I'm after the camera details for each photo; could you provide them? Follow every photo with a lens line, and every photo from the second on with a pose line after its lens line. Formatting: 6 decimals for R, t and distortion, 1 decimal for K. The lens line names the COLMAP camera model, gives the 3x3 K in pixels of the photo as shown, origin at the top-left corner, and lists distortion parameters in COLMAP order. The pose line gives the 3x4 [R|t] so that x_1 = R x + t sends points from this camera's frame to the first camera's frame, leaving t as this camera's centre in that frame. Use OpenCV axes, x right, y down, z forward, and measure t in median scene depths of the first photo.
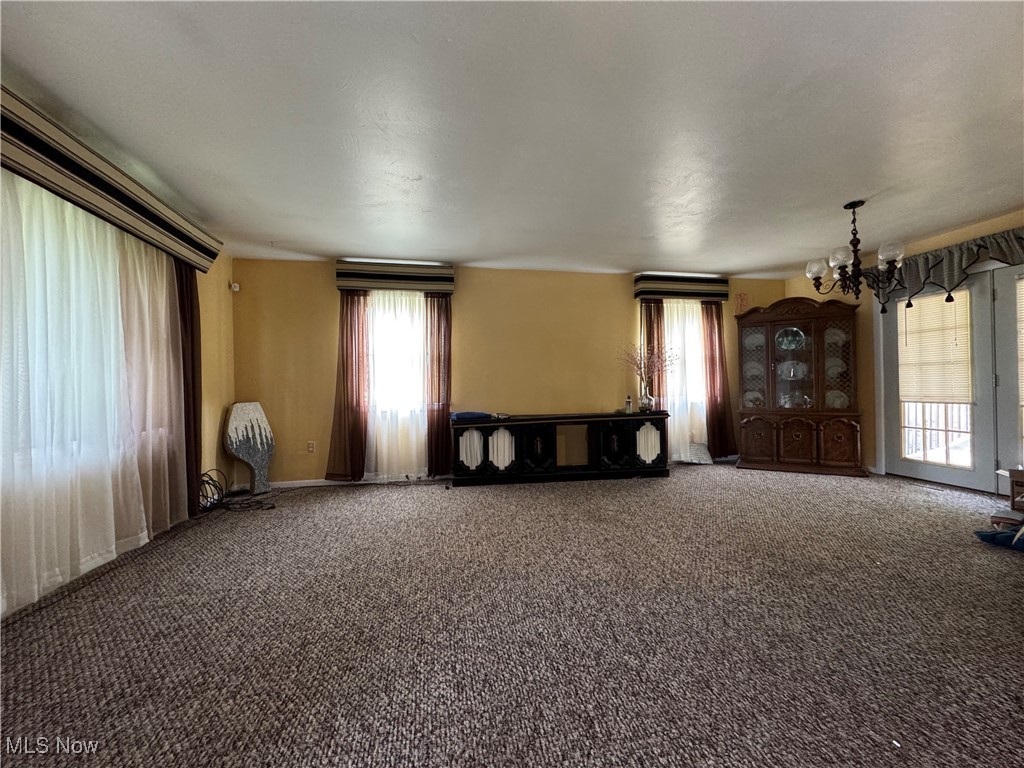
lens RADIAL K [[409.8, 0, 512.5], [0, 409.8, 383.8], [0, 0, 1]] dist [-0.003129, -0.000066]
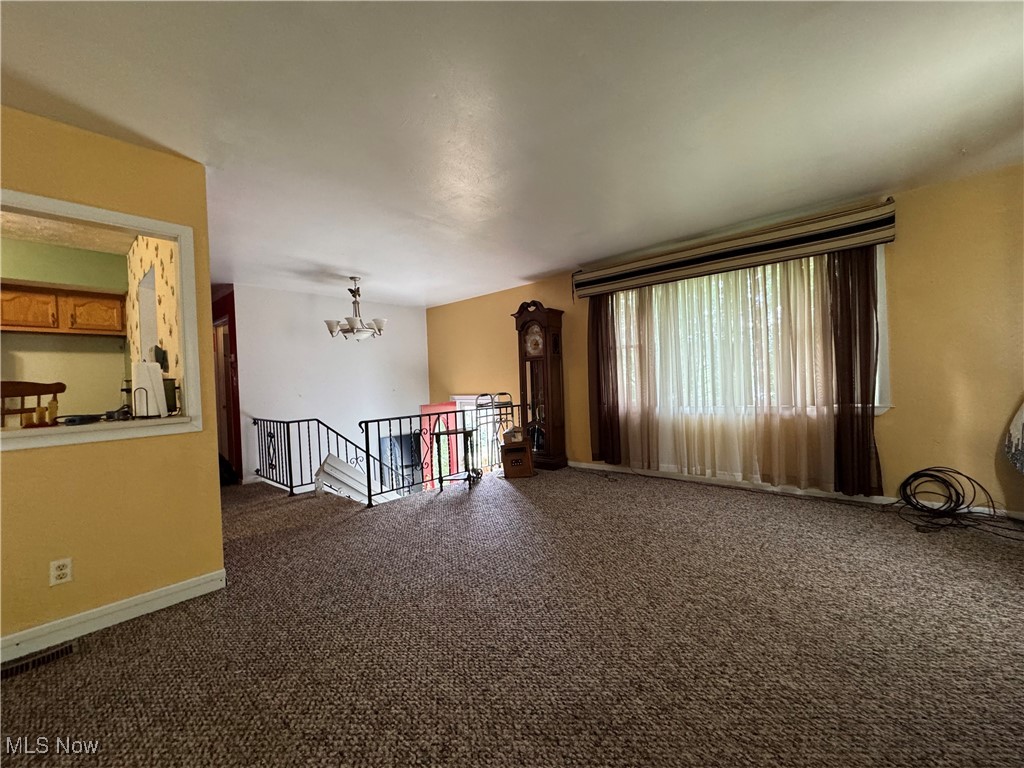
lens RADIAL K [[409.8, 0, 510.5], [0, 409.8, 382.9], [0, 0, 1]] dist [-0.003129, -0.000066]
pose [[-0.799936, 0.053022, -0.597739, 0.461032], [0.058844, 0.998219, 0.009796, -0.019698], [0.597194, -0.027337, -0.801631, 1.190760]]
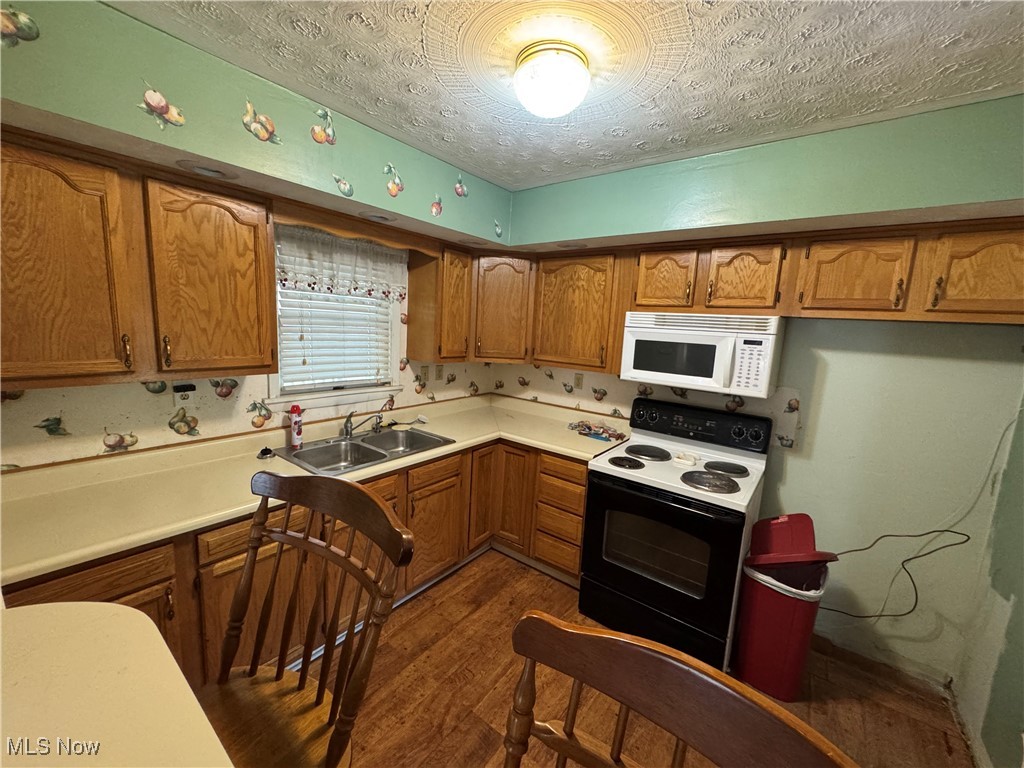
lens RADIAL K [[409.8, 0, 511.7], [0, 409.8, 383.5], [0, 0, 1]] dist [-0.003129, -0.000066]
pose [[-0.646352, -0.129426, 0.751982, 0.680858], [-0.045463, 0.990291, 0.131366, -0.175604], [-0.761683, 0.050722, -0.645961, 0.341237]]
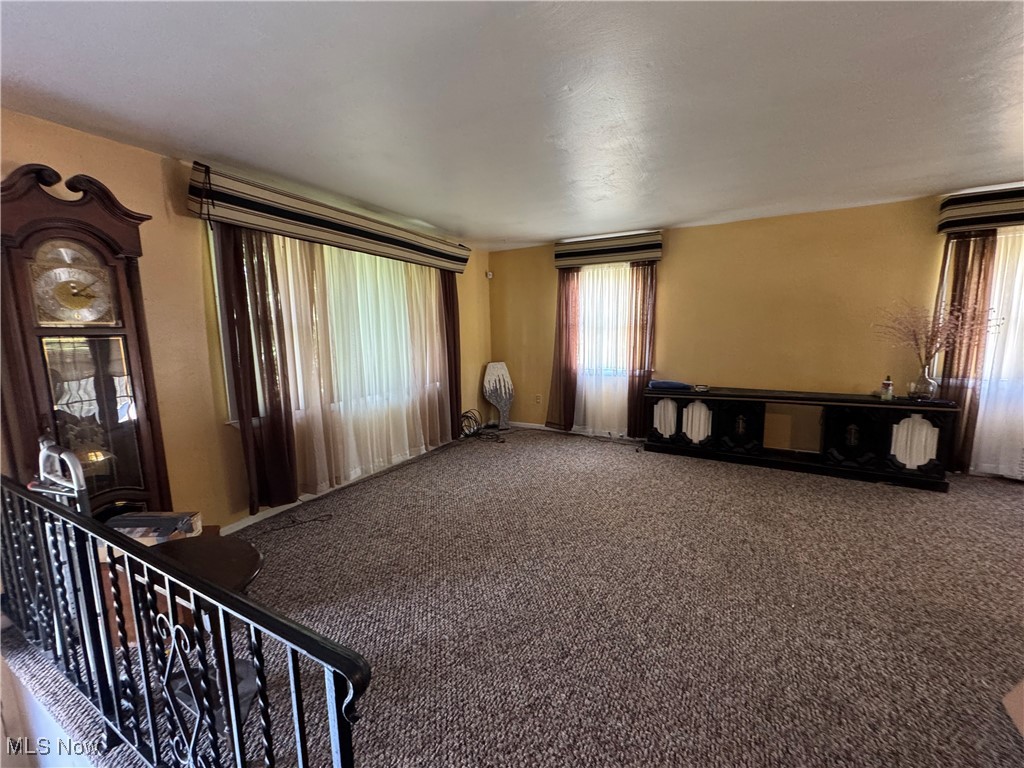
lens RADIAL K [[409.8, 0, 510.6], [0, 409.8, 384.4], [0, 0, 1]] dist [-0.003129, -0.000066]
pose [[0.767976, 0.086179, -0.634654, 0.305732], [0.009167, 0.989326, 0.145432, -0.094240], [0.640413, -0.117506, 0.758989, -0.013509]]
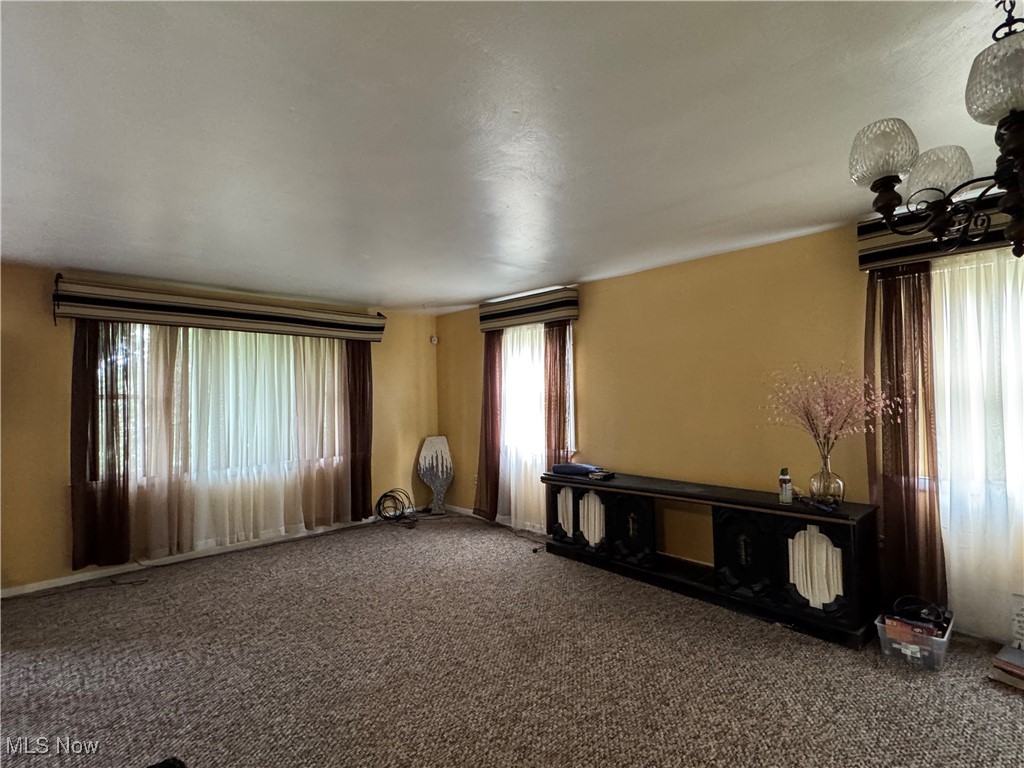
lens RADIAL K [[508.6, 0, 509.6], [0, 508.6, 385.8], [0, 0, 1]] dist [-0.002233, 0.000736]
pose [[0.533104, -0.014033, -0.845933, 0.877730], [0.016792, 0.999841, -0.006004, -0.108488], [0.845883, -0.011004, 0.533255, 0.459309]]
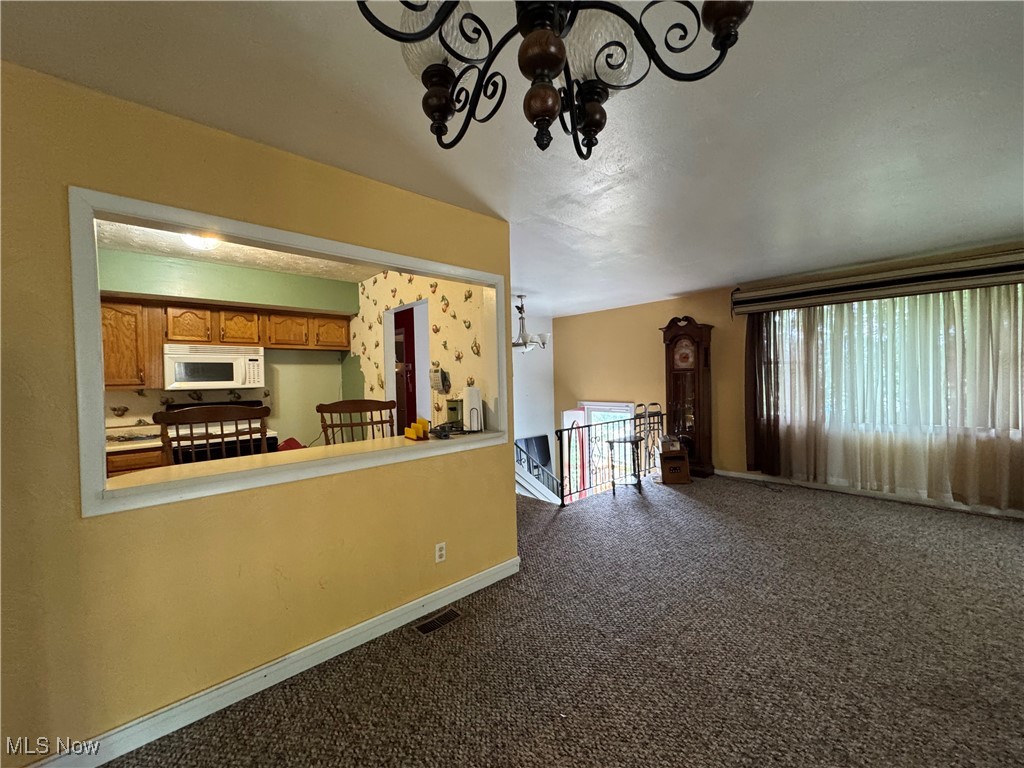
lens RADIAL K [[409.8, 0, 510.9], [0, 409.8, 383.4], [0, 0, 1]] dist [-0.003129, -0.000066]
pose [[-0.857297, 0.045064, -0.512846, 0.874926], [0.042849, 0.998951, 0.016150, -0.095411], [0.513035, -0.008129, -0.858329, 1.057890]]
